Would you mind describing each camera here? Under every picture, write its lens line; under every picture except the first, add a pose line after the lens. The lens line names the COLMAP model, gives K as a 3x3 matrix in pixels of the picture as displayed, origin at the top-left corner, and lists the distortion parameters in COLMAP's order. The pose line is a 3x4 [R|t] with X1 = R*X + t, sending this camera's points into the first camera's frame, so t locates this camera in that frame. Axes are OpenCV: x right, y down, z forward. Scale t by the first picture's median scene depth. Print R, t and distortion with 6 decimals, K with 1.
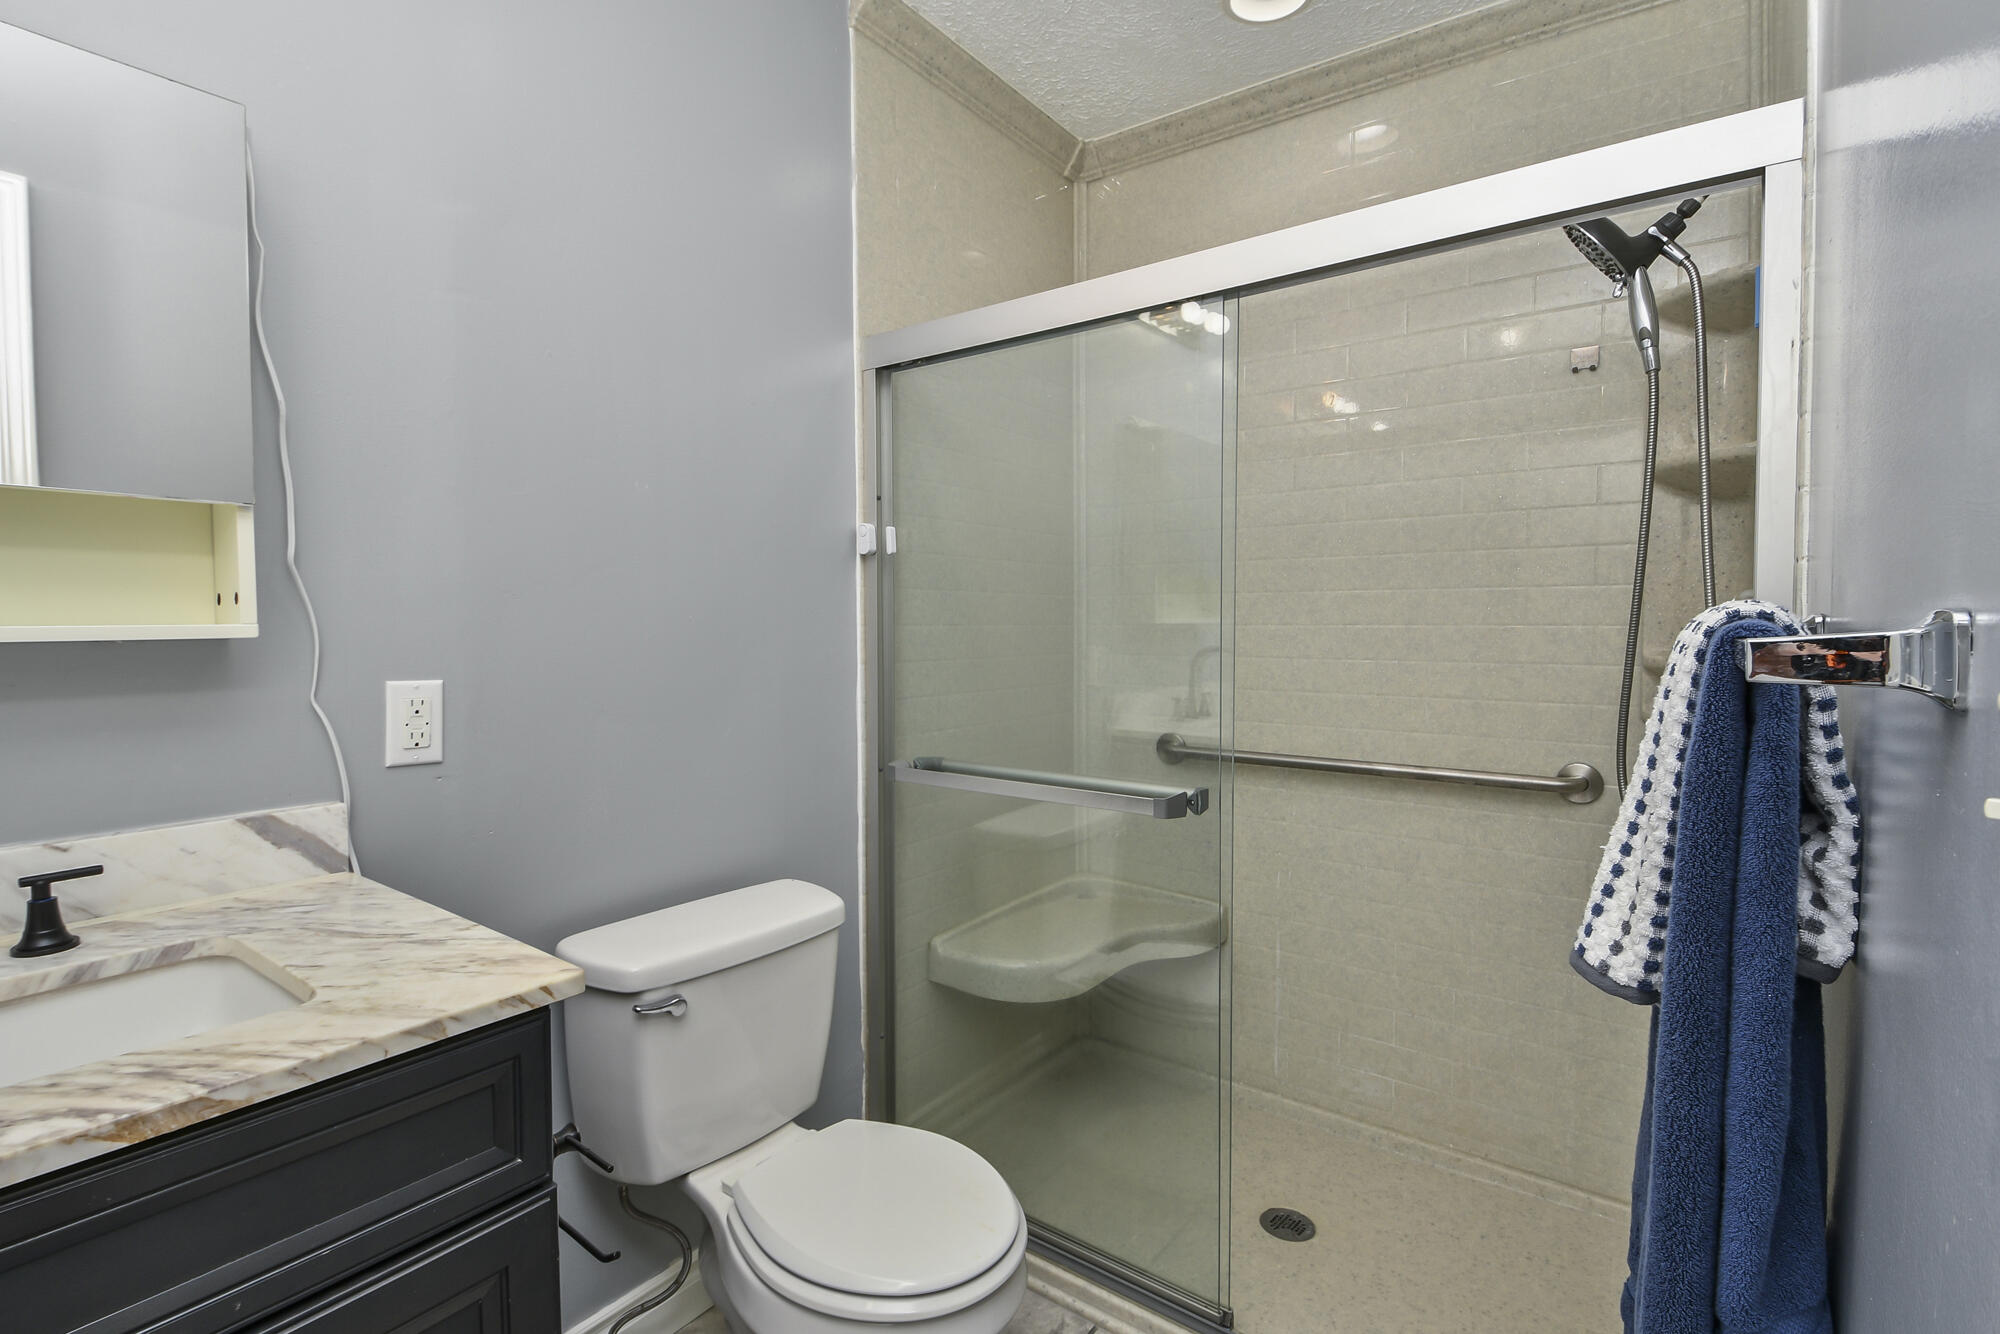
lens RADIAL K [[937.6, 0, 962.5], [0, 937.6, 658.9], [0, 0, 1]] dist [-0.001823, -0.000470]
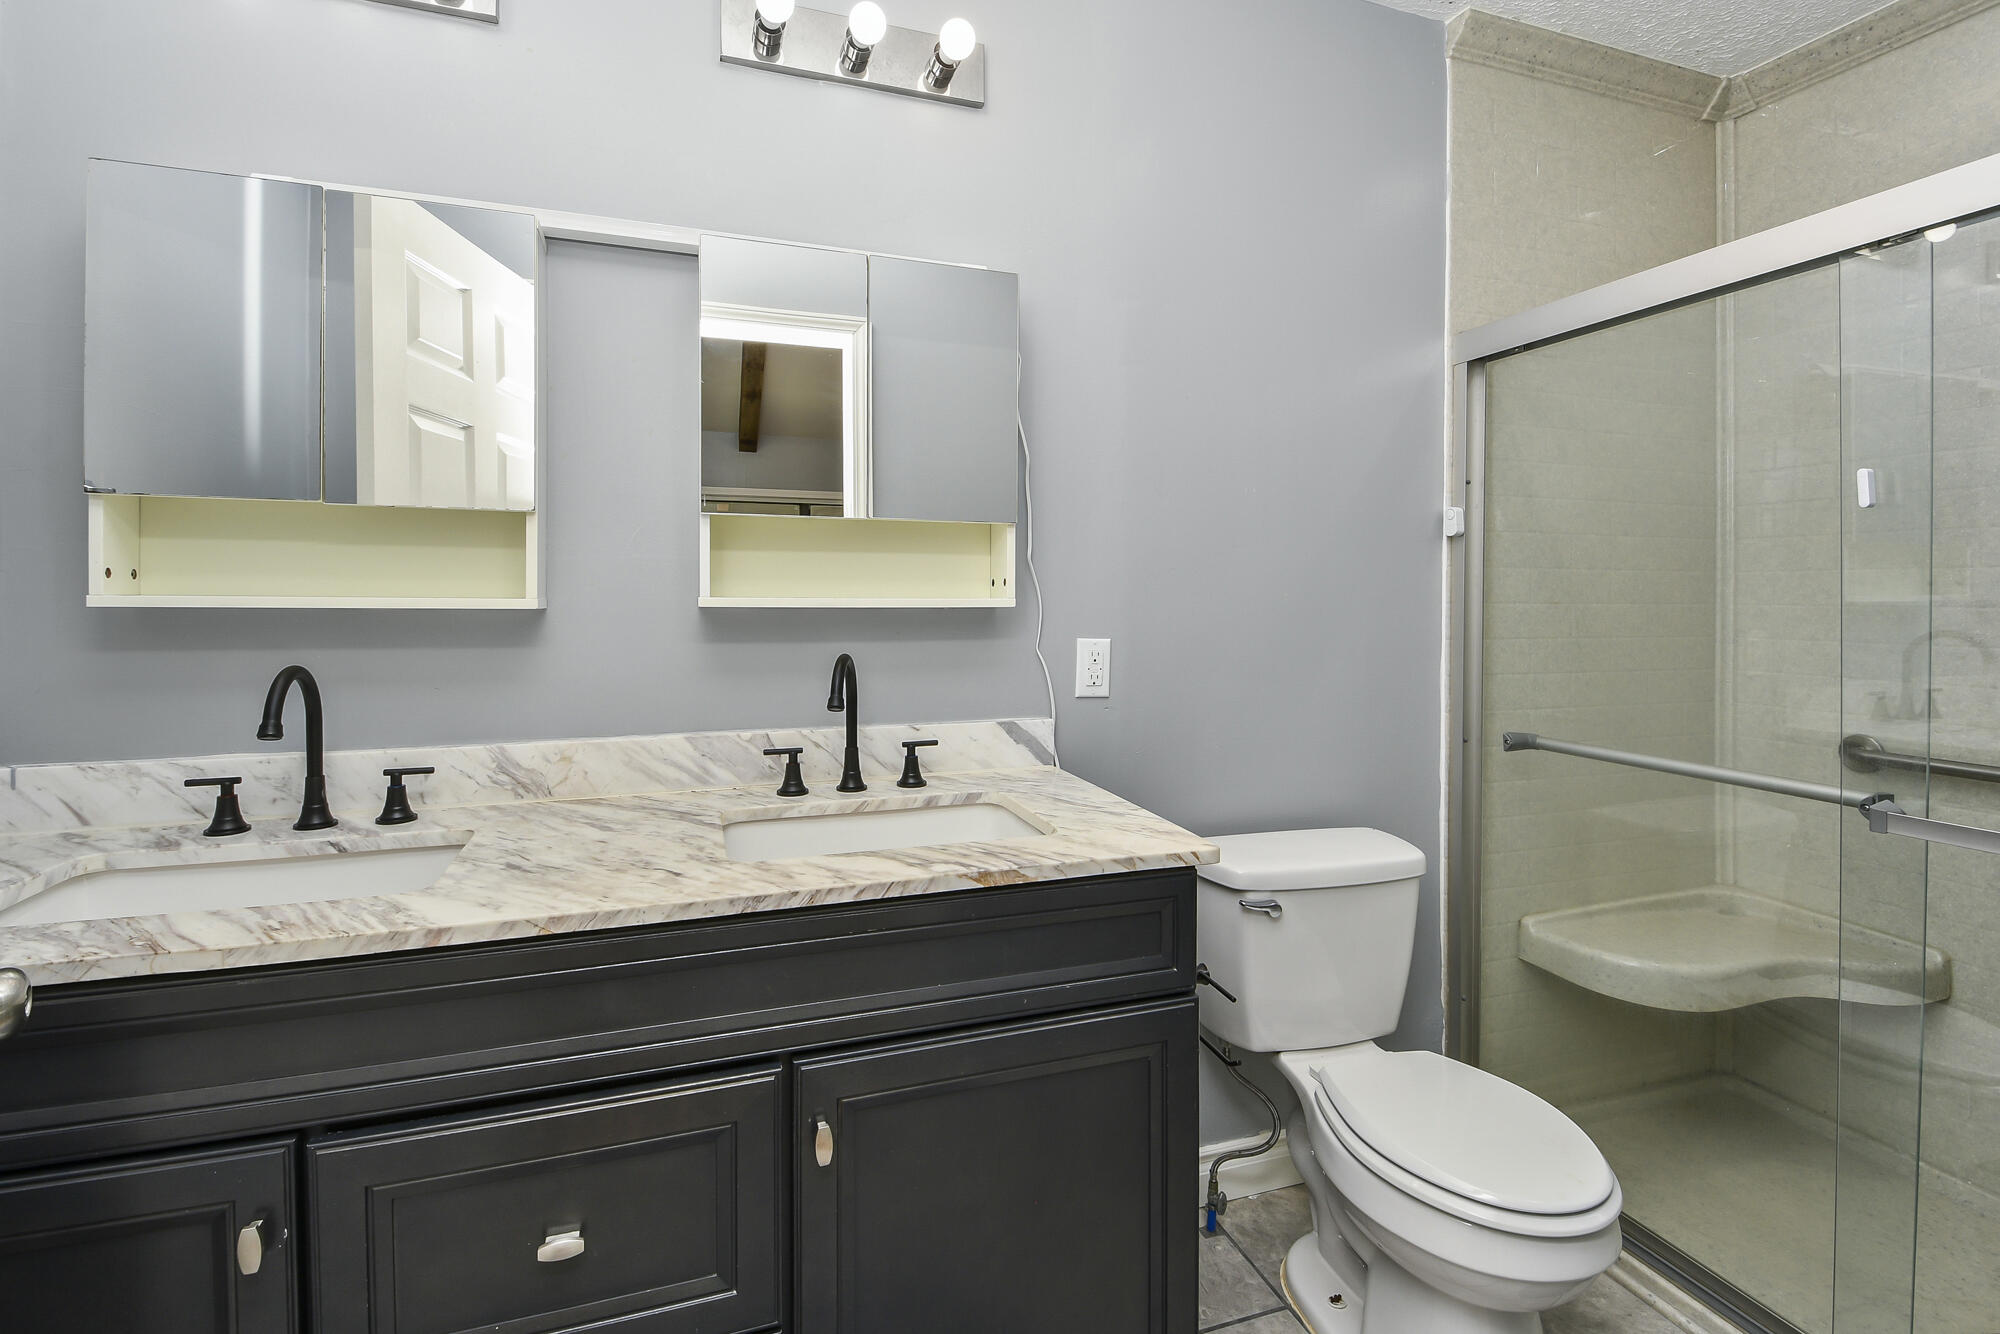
lens RADIAL K [[875.4, 0, 990.6], [0, 875.4, 606.9], [0, 0, 1]] dist [0.026809, -0.016722]
pose [[0.833363, 0.011925, -0.552597, 0.014373], [-0.028088, 0.999389, -0.020794, 0.005275], [0.552011, 0.032850, 0.833189, -0.132962]]
